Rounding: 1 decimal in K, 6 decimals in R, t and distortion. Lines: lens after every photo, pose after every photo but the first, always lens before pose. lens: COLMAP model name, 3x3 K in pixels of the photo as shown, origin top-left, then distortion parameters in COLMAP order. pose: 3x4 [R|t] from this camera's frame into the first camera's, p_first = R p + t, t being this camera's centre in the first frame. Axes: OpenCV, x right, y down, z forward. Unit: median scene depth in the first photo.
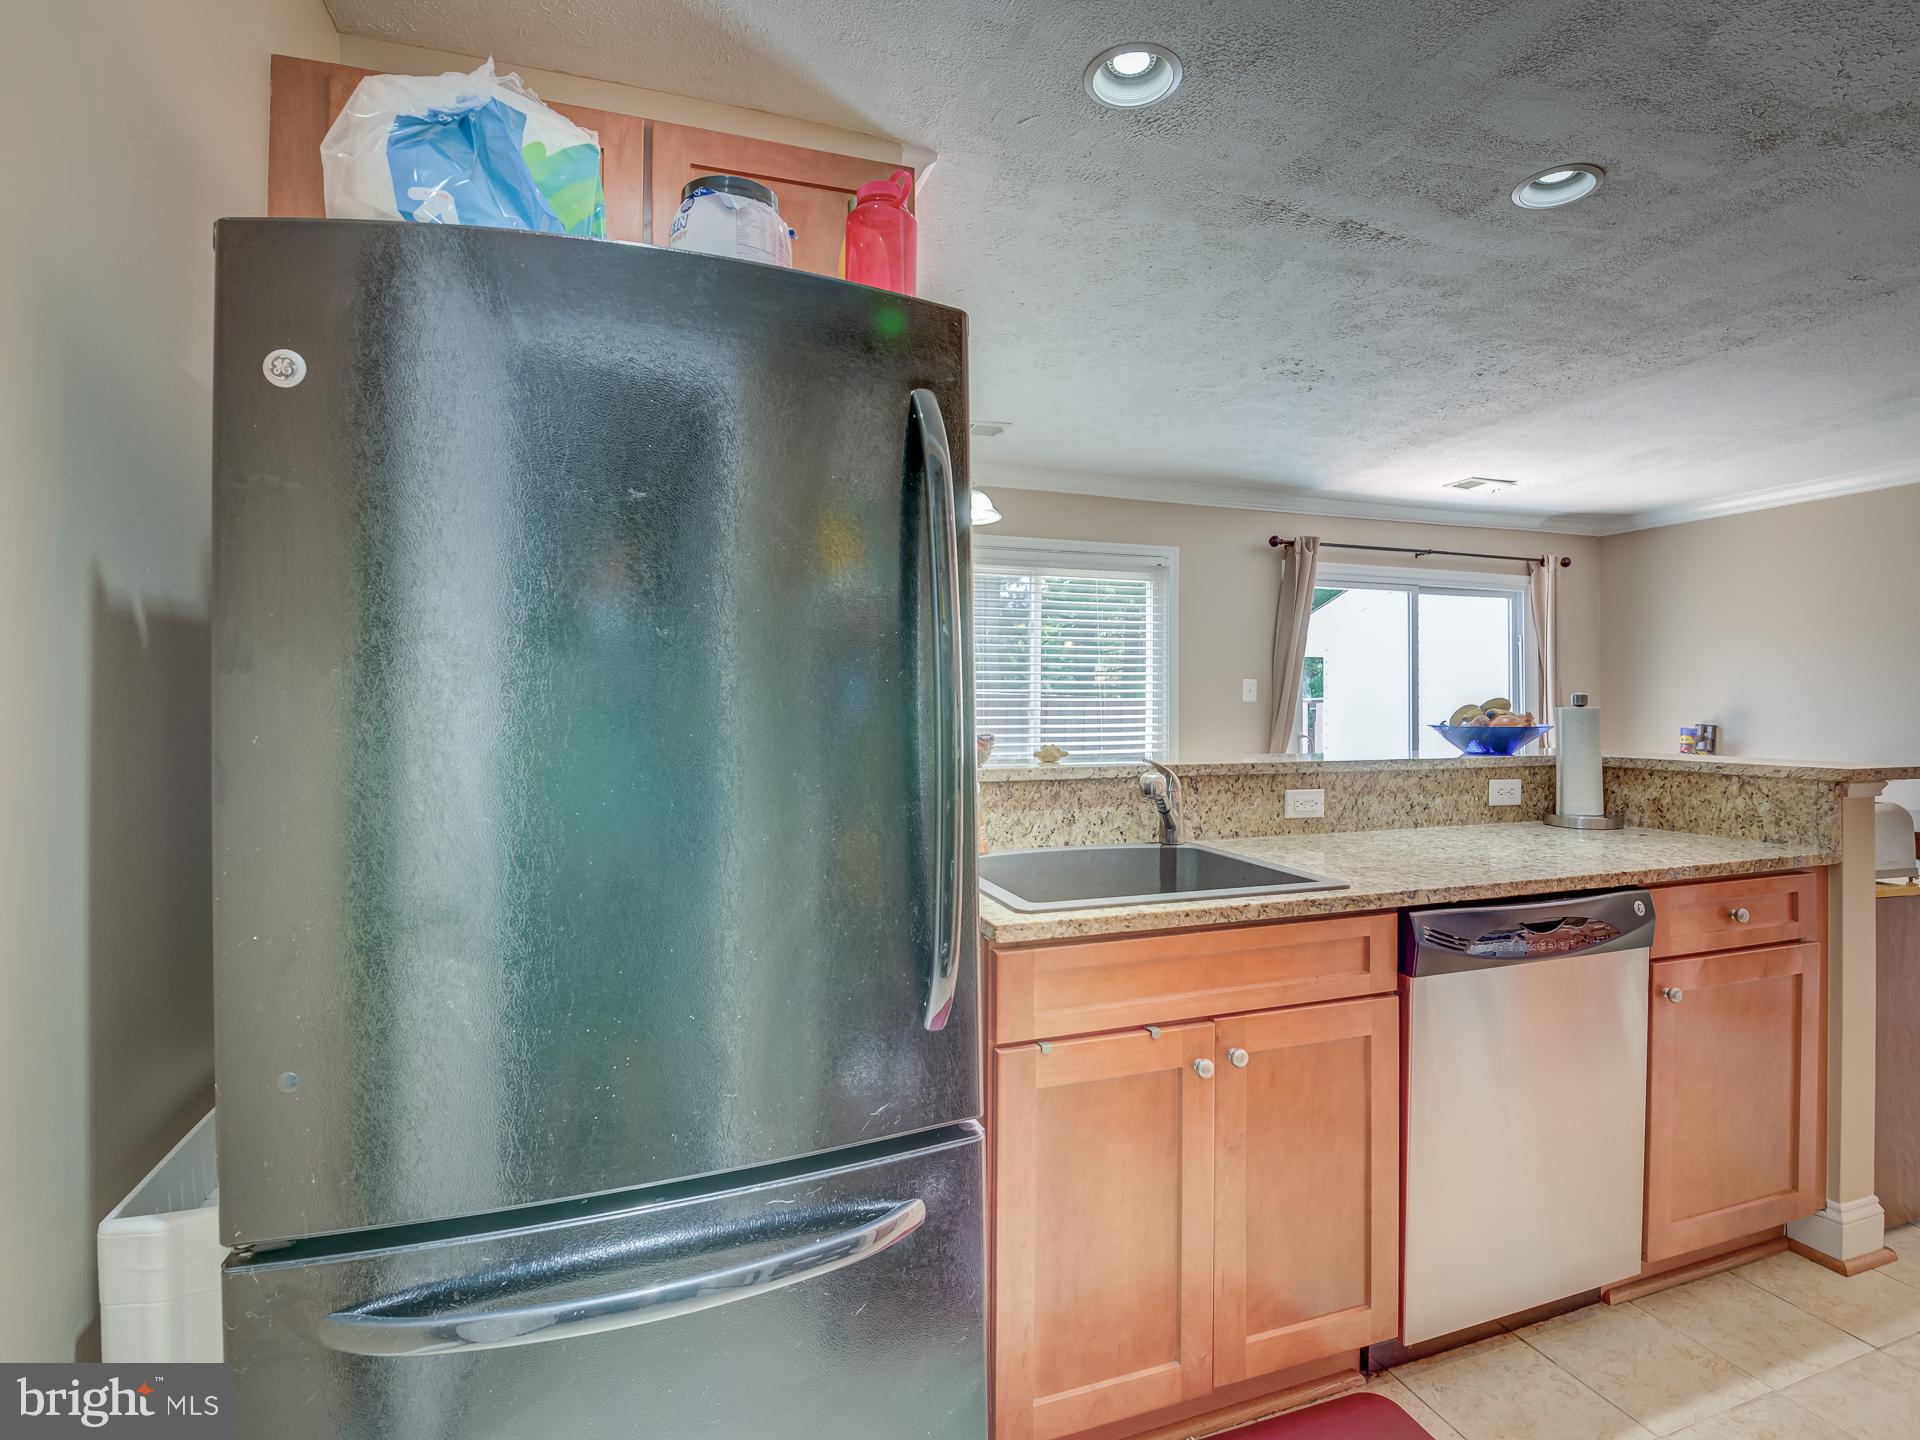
lens RADIAL K [[931.1, 0, 969.8], [0, 931.1, 713.4], [0, 0, 1]] dist [0.002608, -0.014549]
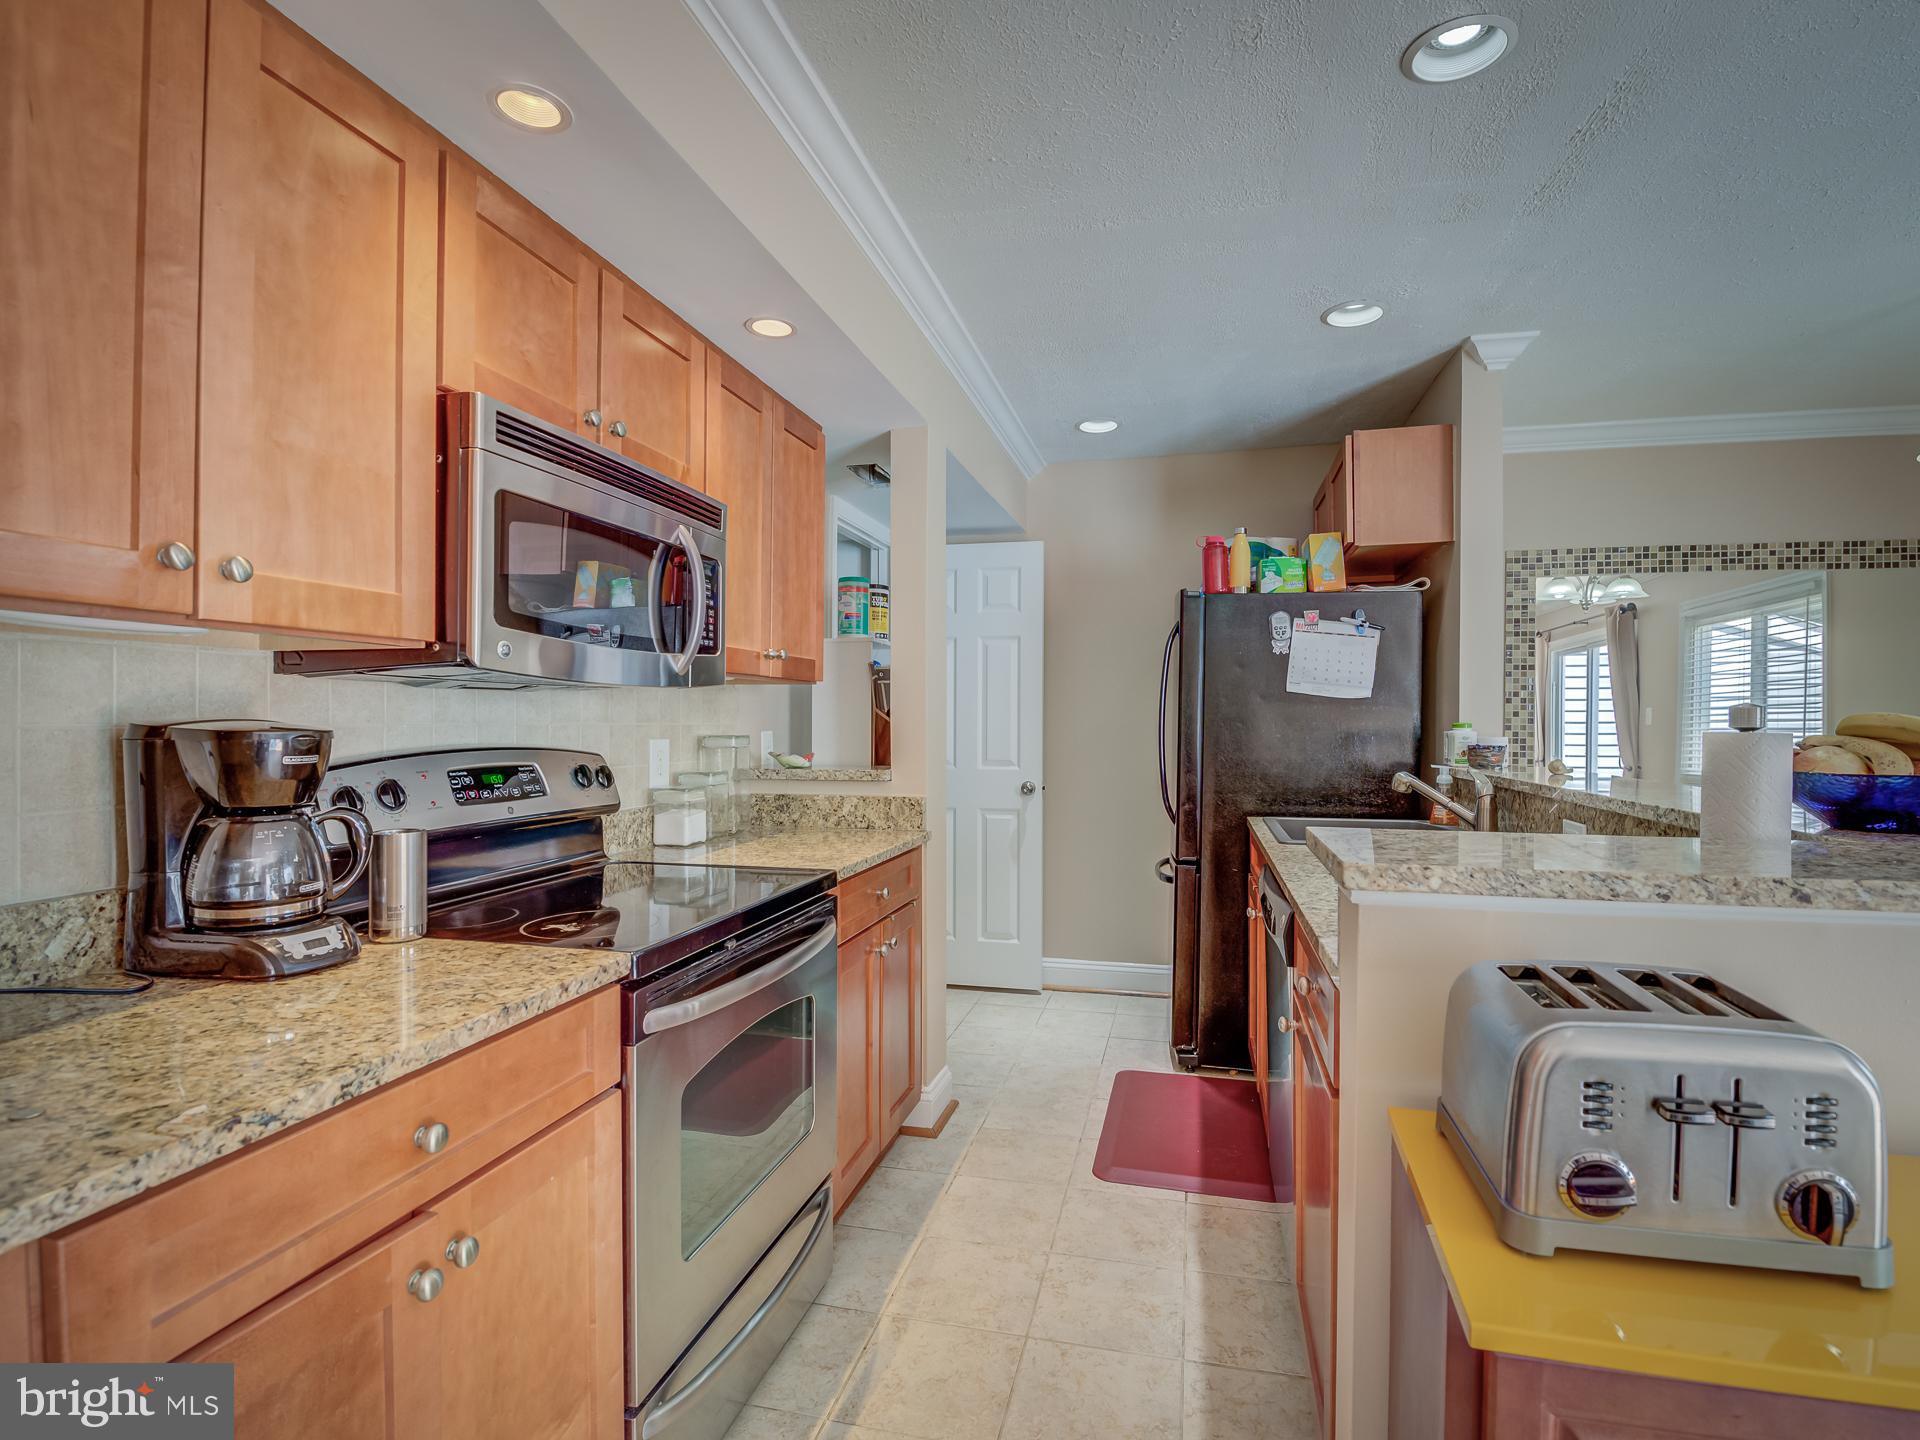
lens RADIAL K [[931.1, 0, 969.8], [0, 931.1, 713.4], [0, 0, 1]] dist [0.002608, -0.014549]
pose [[-0.540552, -0.006150, -0.841288, 1.056273], [-0.001116, 0.999978, -0.006593, -0.019990], [0.841310, -0.002625, -0.540547, 0.742001]]
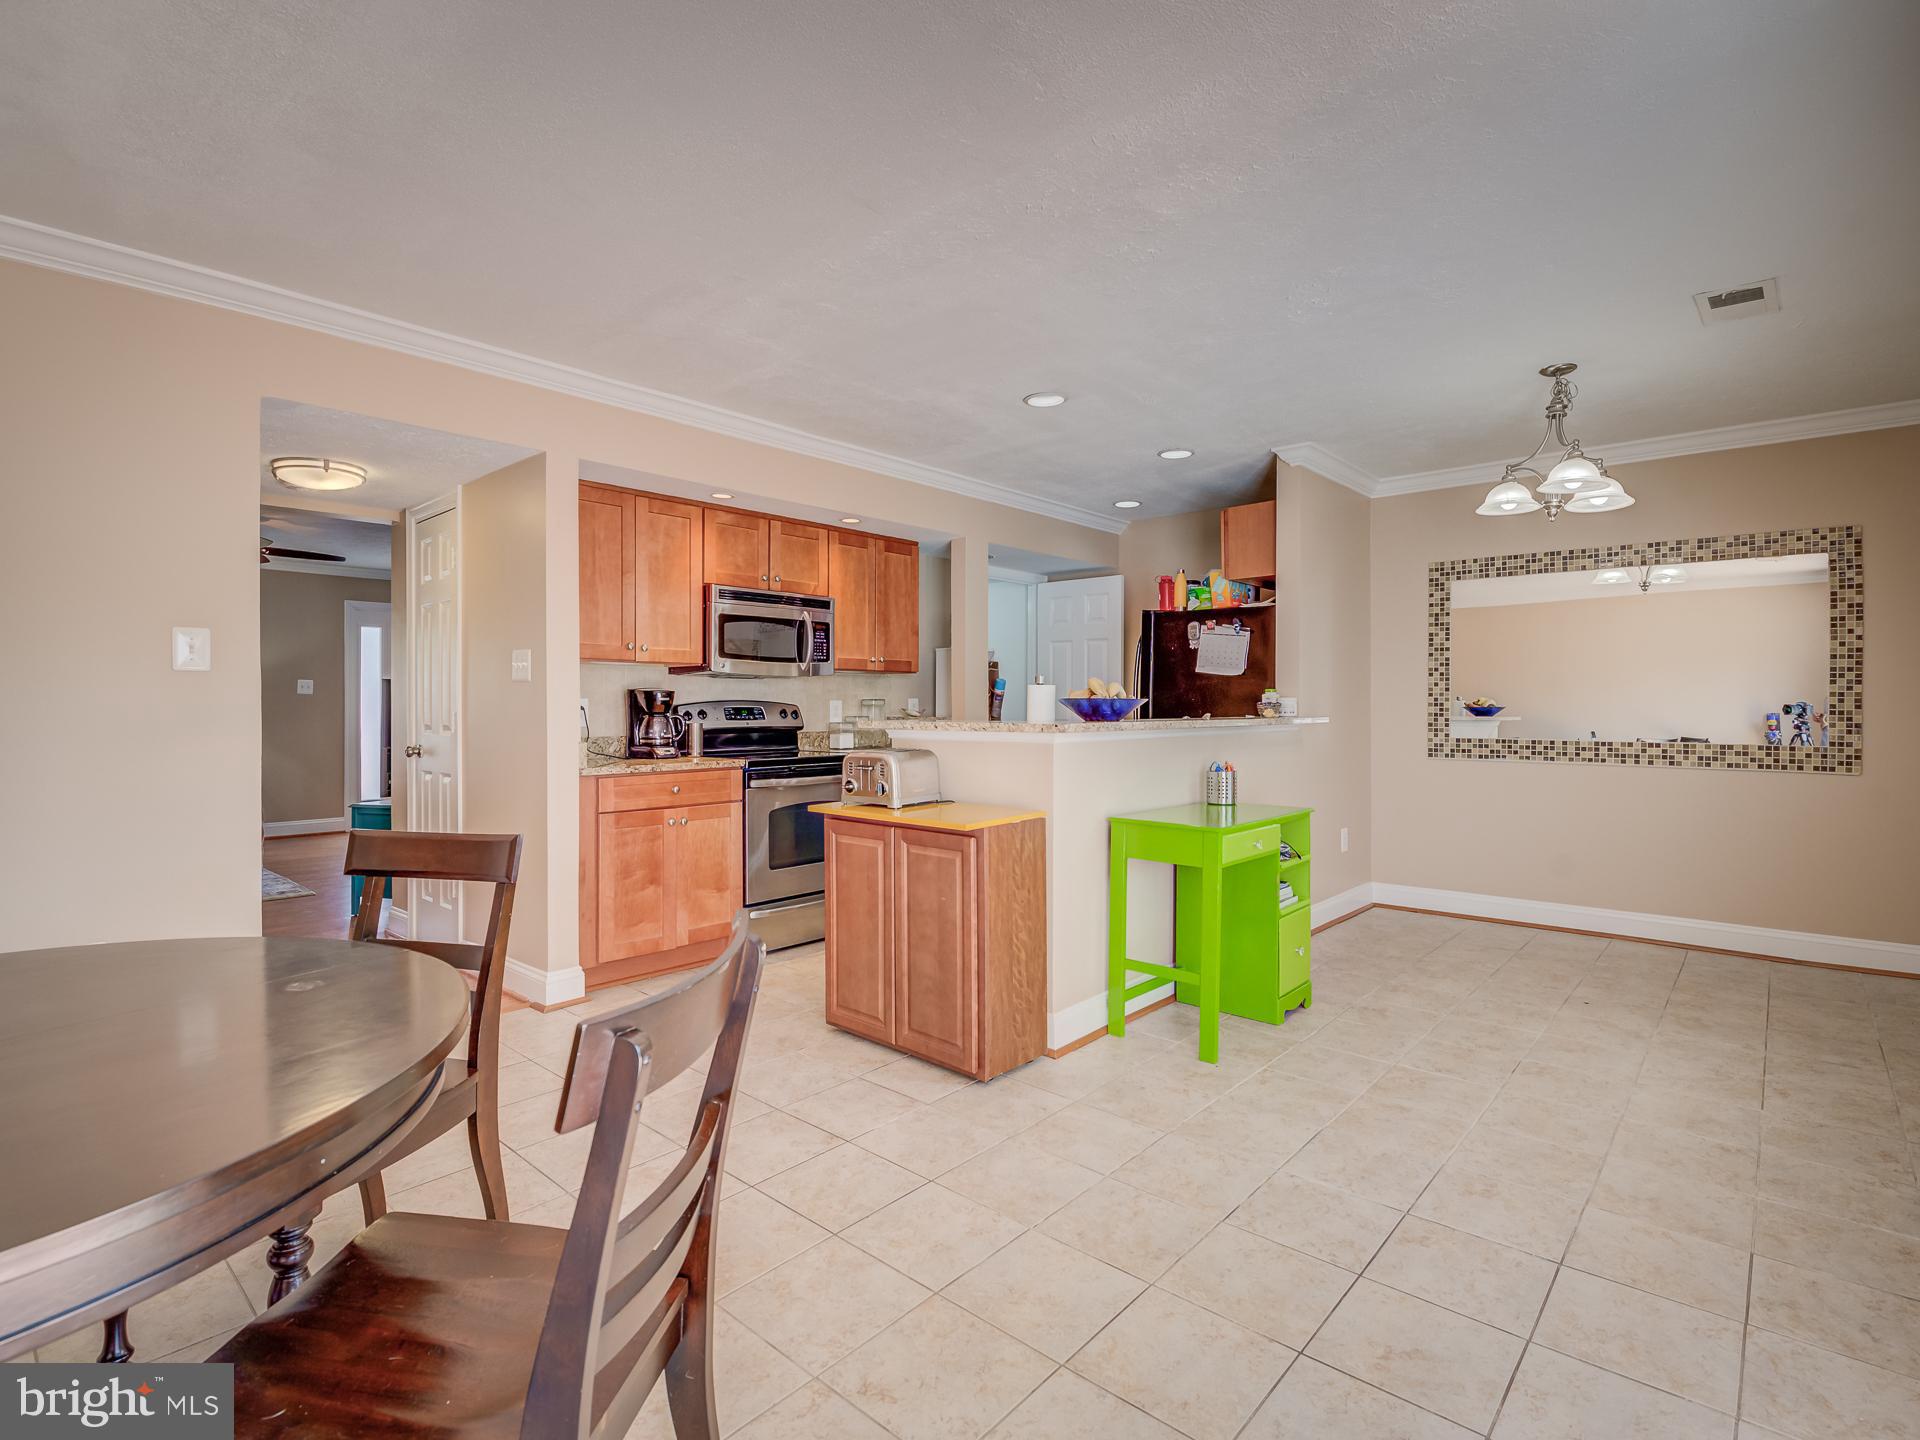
lens RADIAL K [[931.1, 0, 969.8], [0, 931.1, 713.4], [0, 0, 1]] dist [0.002608, -0.014549]
pose [[-0.870259, 0.005786, -0.492560, 1.169491], [0.002475, 0.999970, 0.007375, 0.010382], [0.492587, 0.005199, -0.870247, 1.755484]]
